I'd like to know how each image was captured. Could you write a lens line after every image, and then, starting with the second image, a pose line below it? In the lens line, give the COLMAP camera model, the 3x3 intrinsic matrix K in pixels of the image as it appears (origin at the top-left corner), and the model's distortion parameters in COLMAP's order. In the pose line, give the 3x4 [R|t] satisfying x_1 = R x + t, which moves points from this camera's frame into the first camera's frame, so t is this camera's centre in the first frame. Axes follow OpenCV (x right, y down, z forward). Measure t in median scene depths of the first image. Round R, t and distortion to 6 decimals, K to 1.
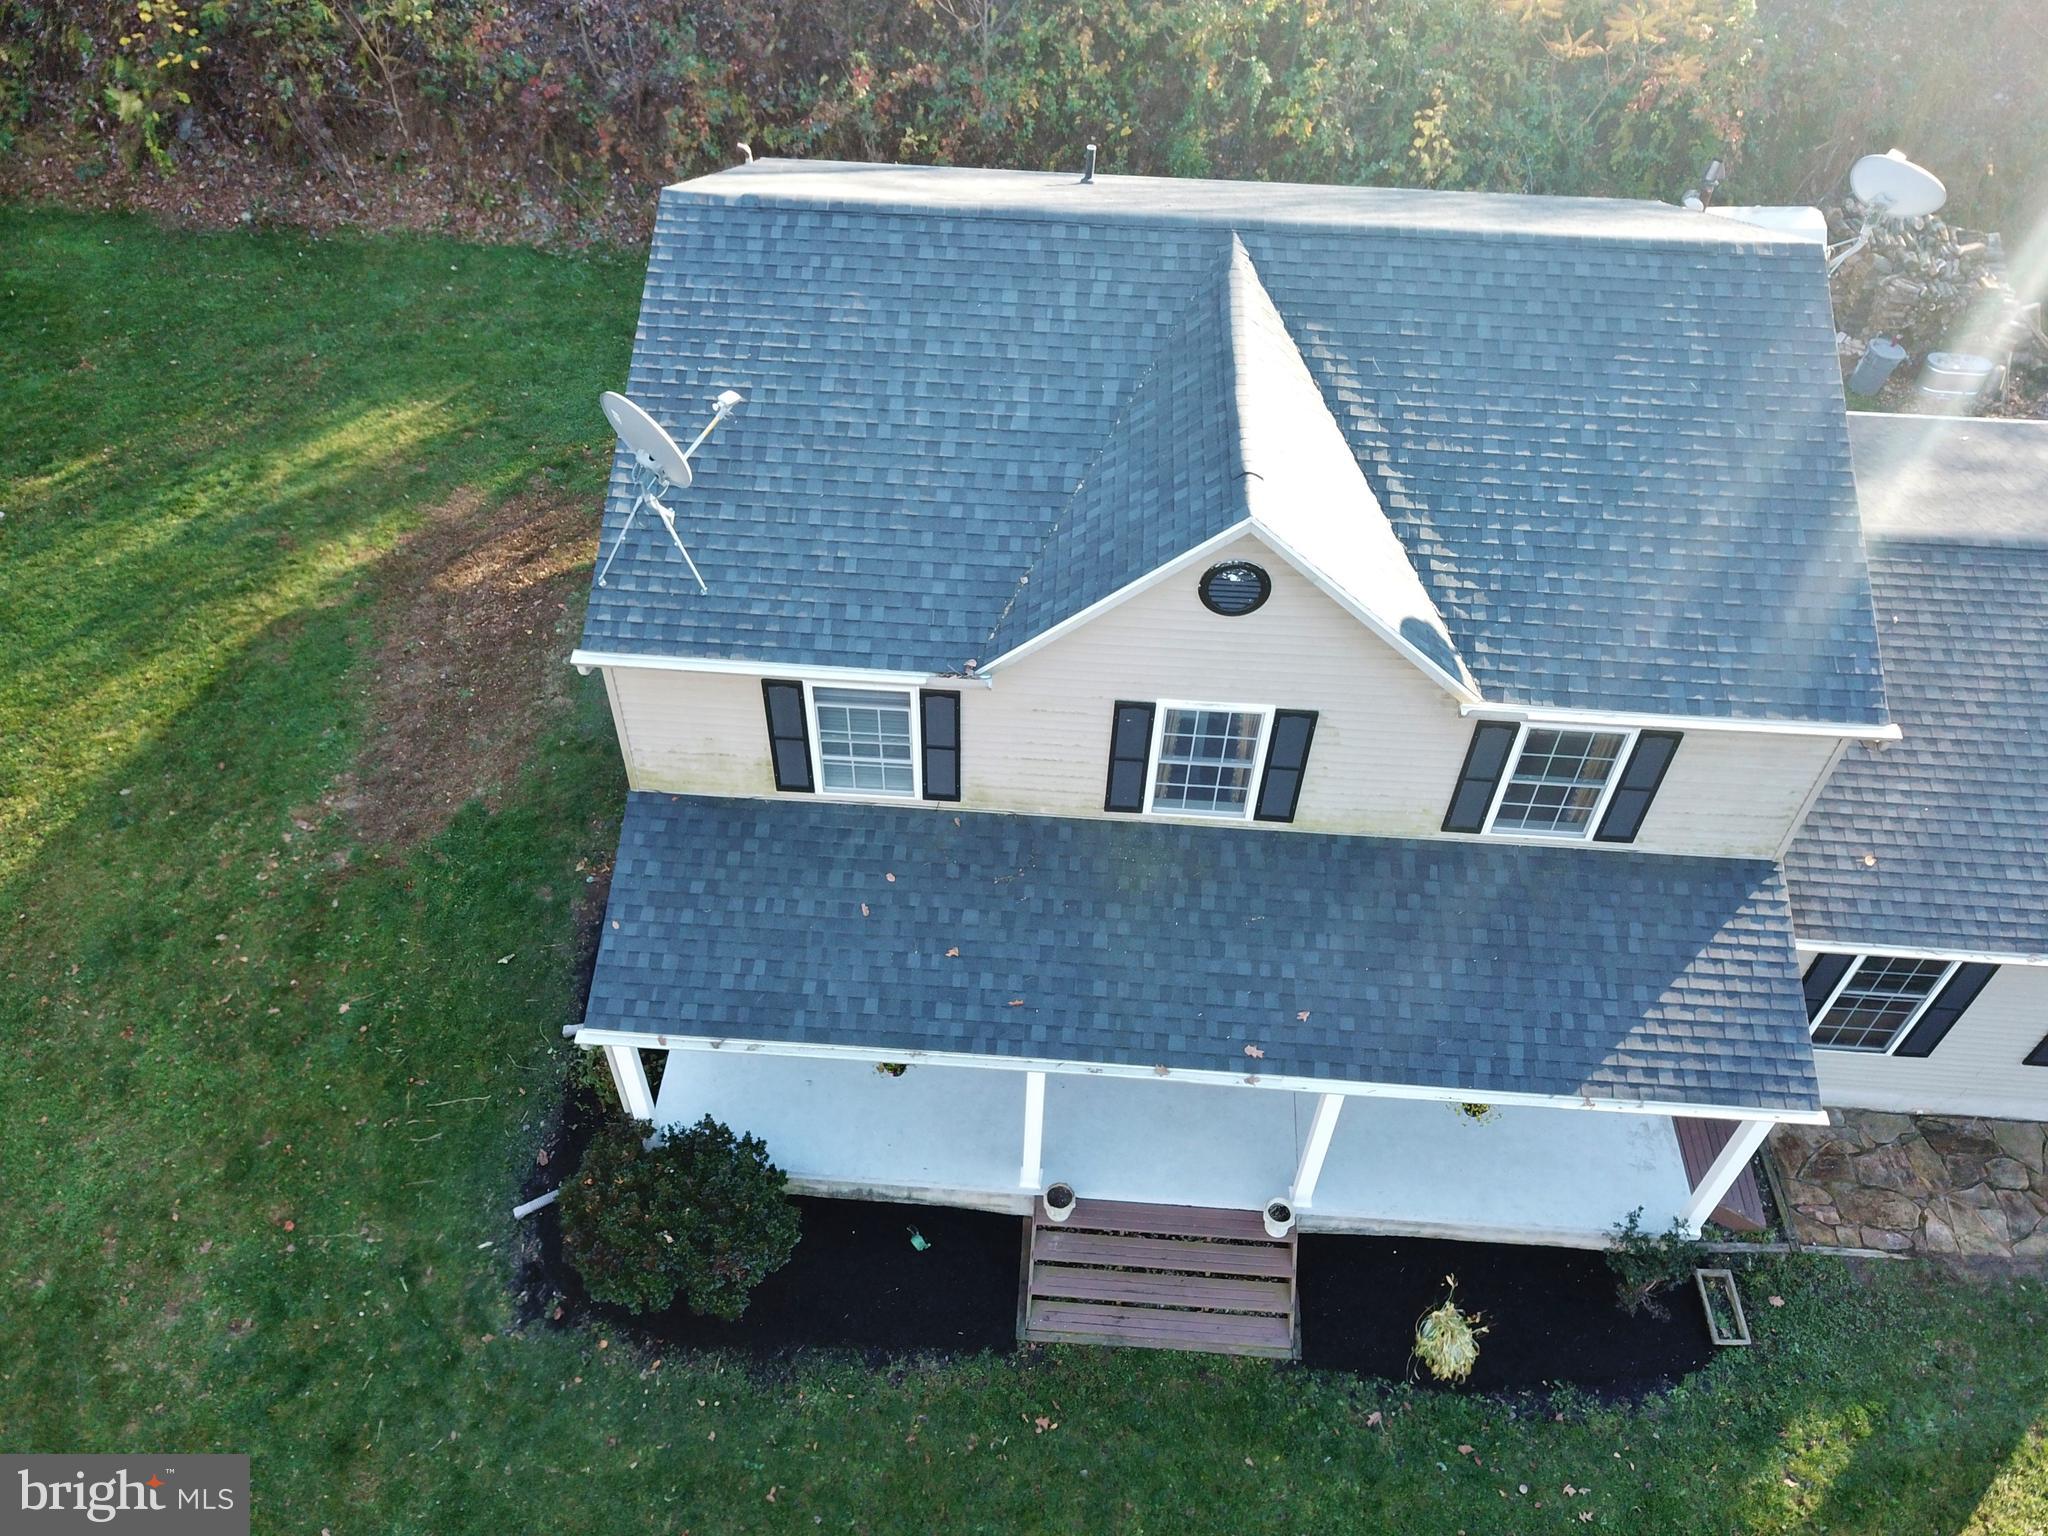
lens RADIAL K [[1541.2, 0, 1013.3], [0, 1541.2, 781.9], [0, 0, 1]] dist [0.020084, -0.022395]
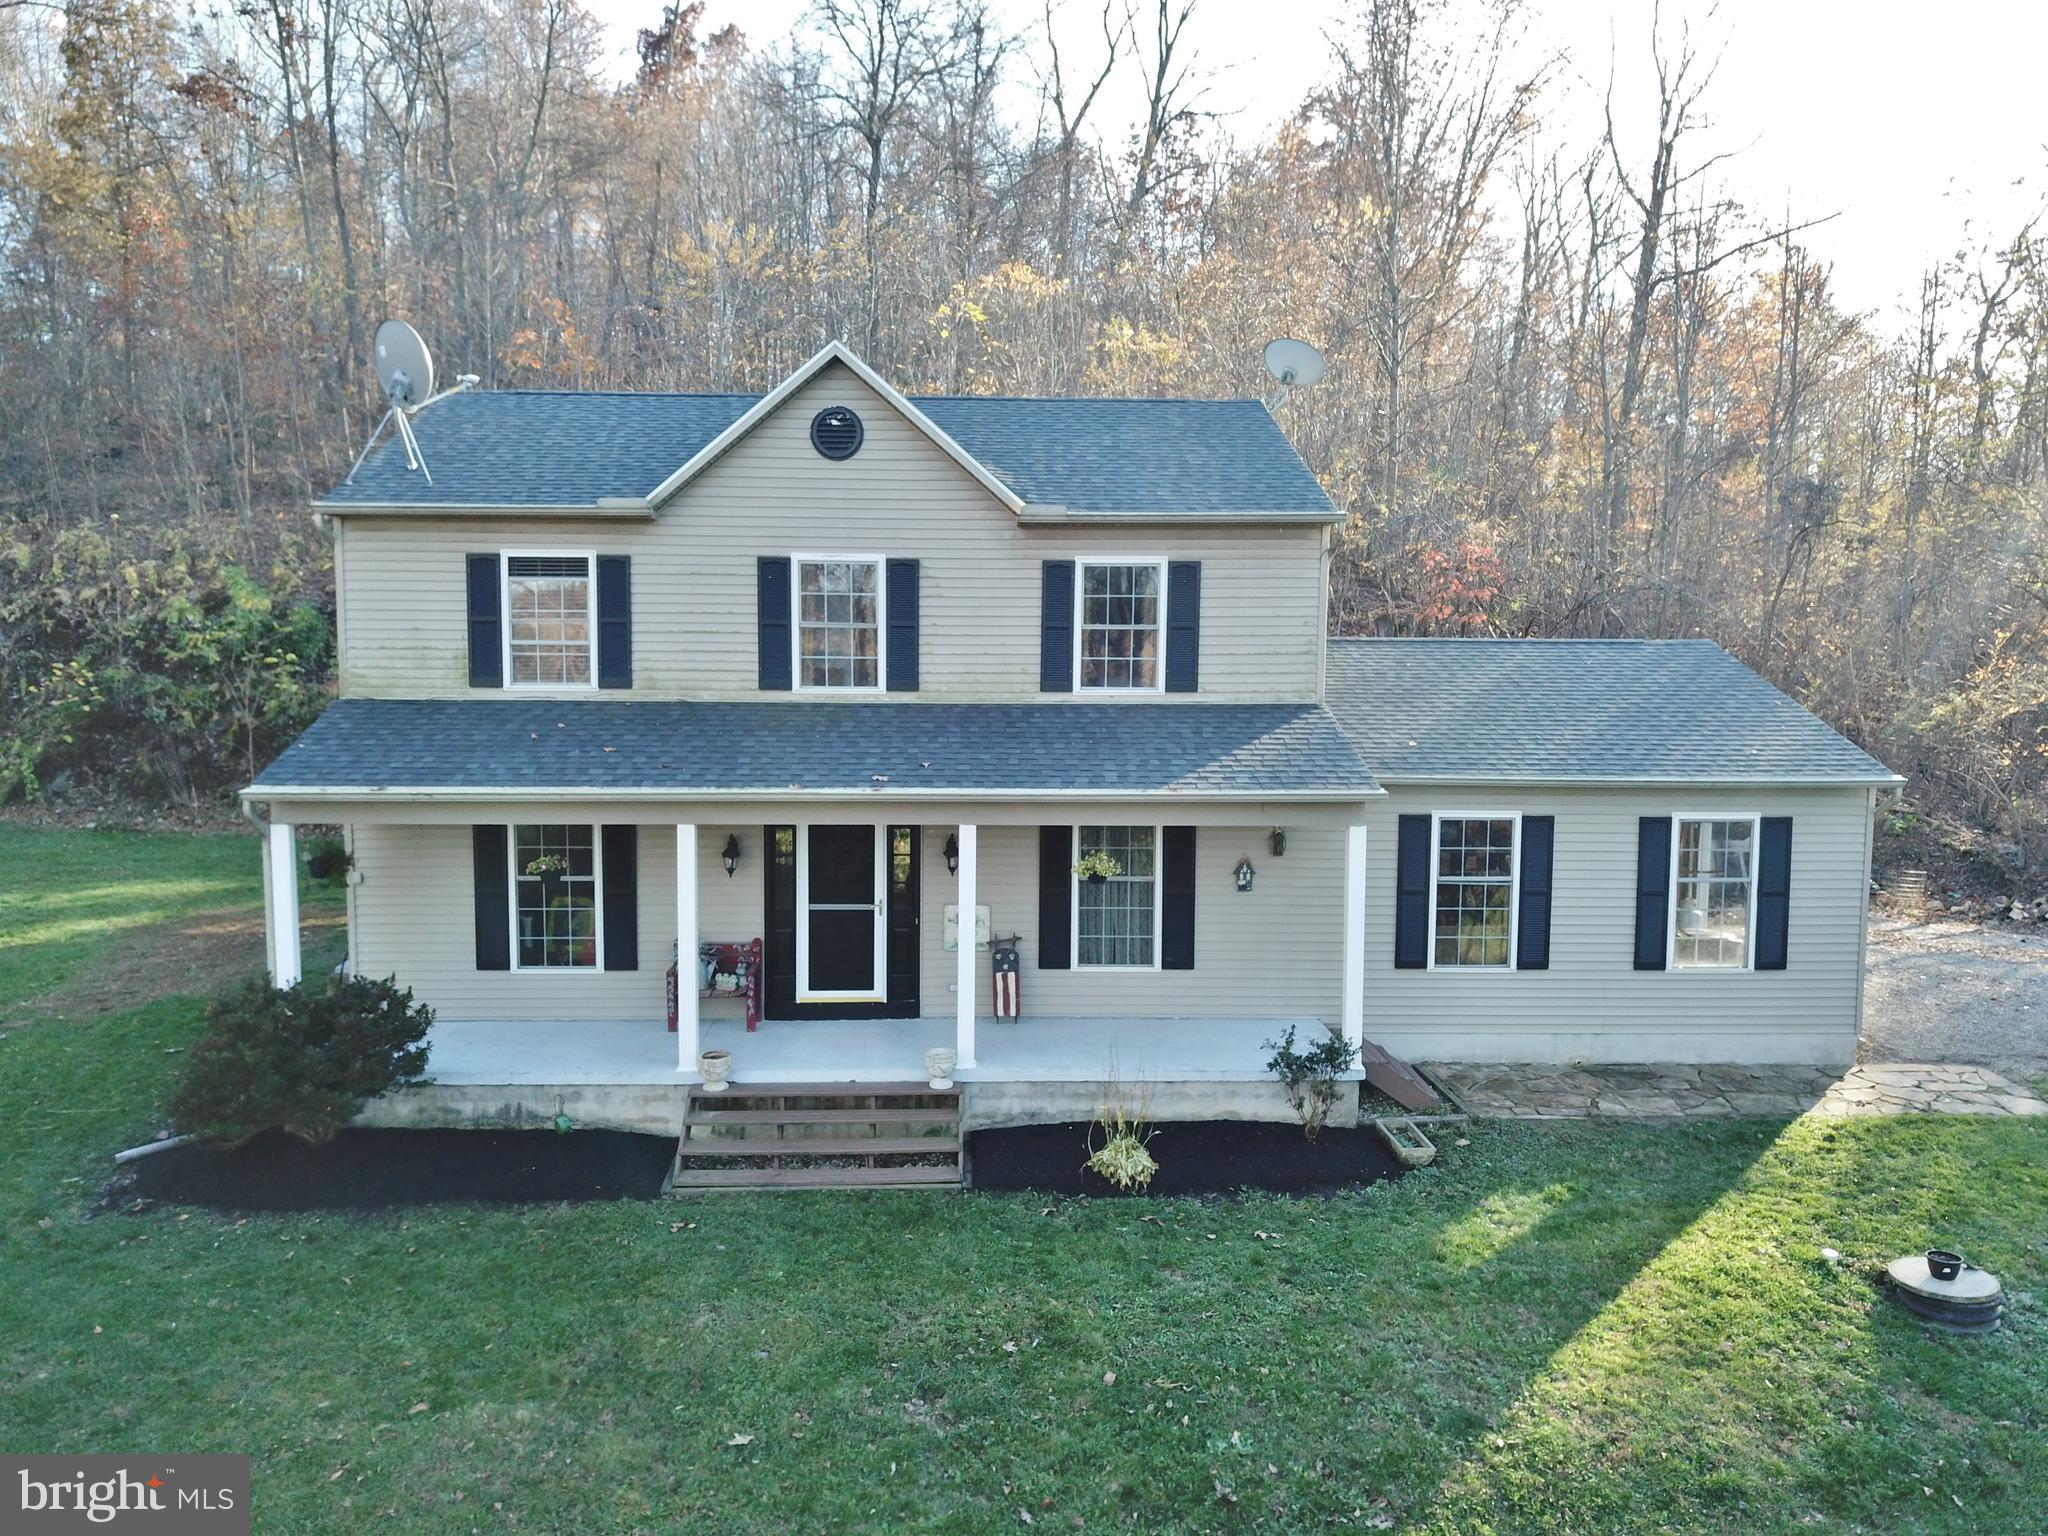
lens RADIAL K [[1541.2, 0, 1017.6], [0, 1541.2, 783.4], [0, 0, 1]] dist [0.020084, -0.022395]
pose [[0.993977, -0.022391, 0.107281, 0.121625], [0.087949, 0.747025, -0.658952, 0.823604], [-0.065387, 0.664419, 0.744495, 0.151142]]
